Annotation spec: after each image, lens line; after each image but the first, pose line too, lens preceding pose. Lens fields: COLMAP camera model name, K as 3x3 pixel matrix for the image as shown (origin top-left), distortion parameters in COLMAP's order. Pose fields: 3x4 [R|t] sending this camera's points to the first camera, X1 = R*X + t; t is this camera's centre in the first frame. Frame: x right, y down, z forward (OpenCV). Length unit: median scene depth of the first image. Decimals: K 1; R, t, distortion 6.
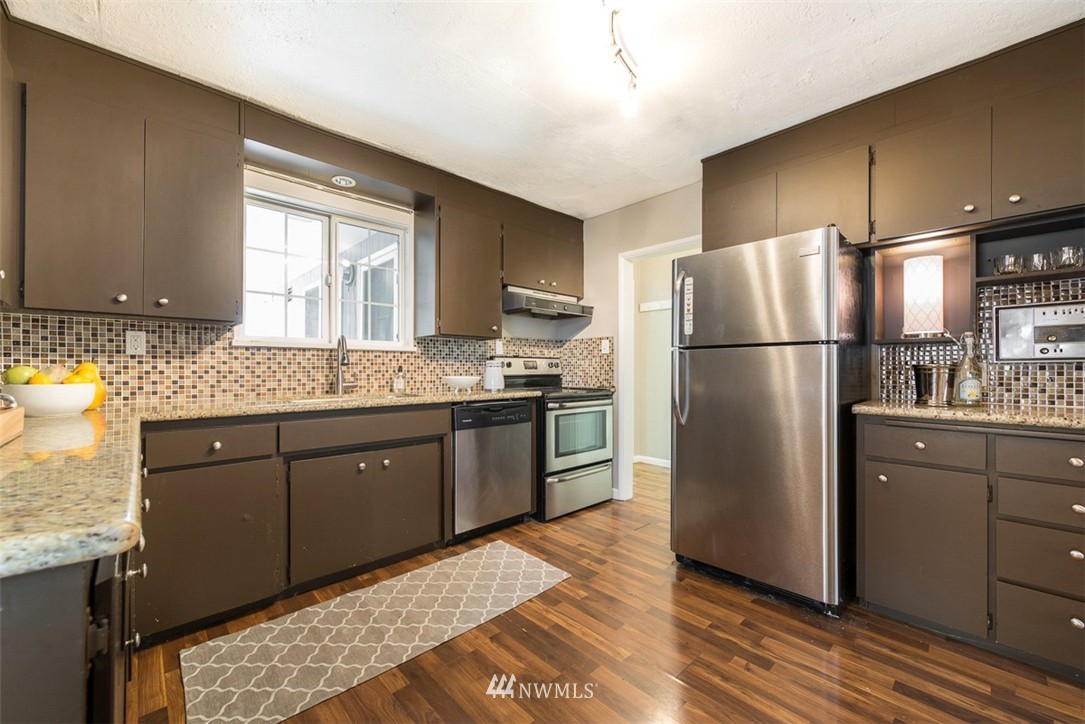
lens RADIAL K [[423.7, 0, 539.3], [0, 423.7, 367.1], [0, 0, 1]] dist [0.000865, 0.000022]
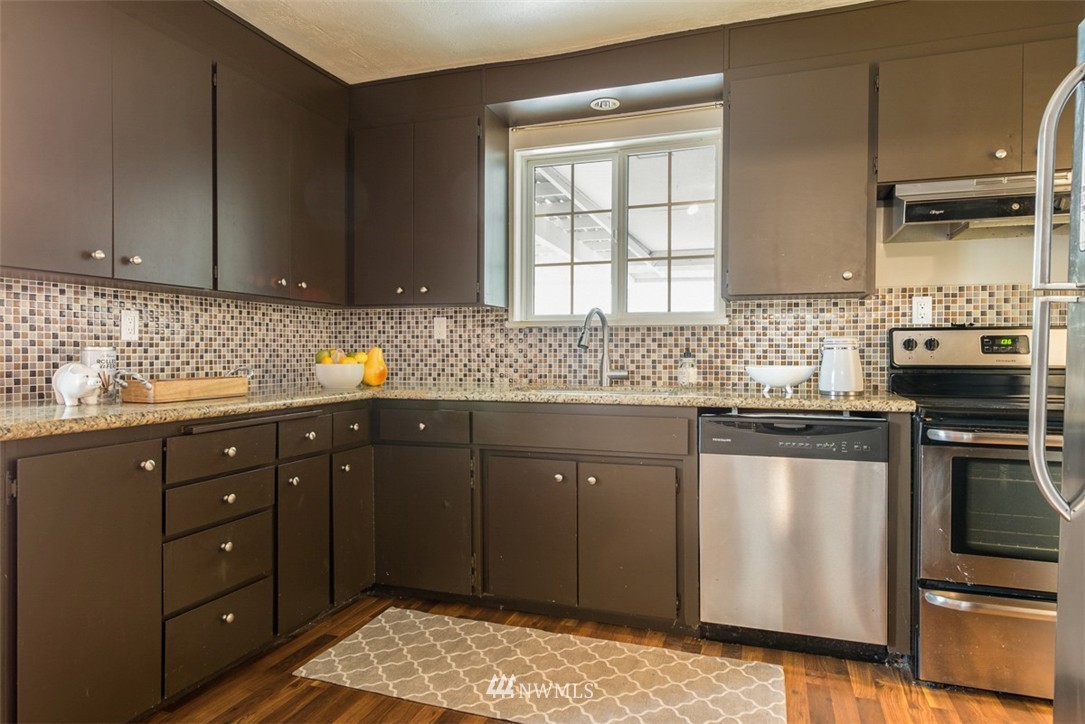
lens RADIAL K [[682.1, 0, 537.8], [0, 682.1, 361.3], [0, 0, 1]] dist [0.004549, -0.000225]
pose [[0.454288, 0.014612, -0.890735, 0.605424], [0.002922, 0.999836, 0.017892, -0.002872], [0.890850, -0.010731, 0.454170, 0.357070]]
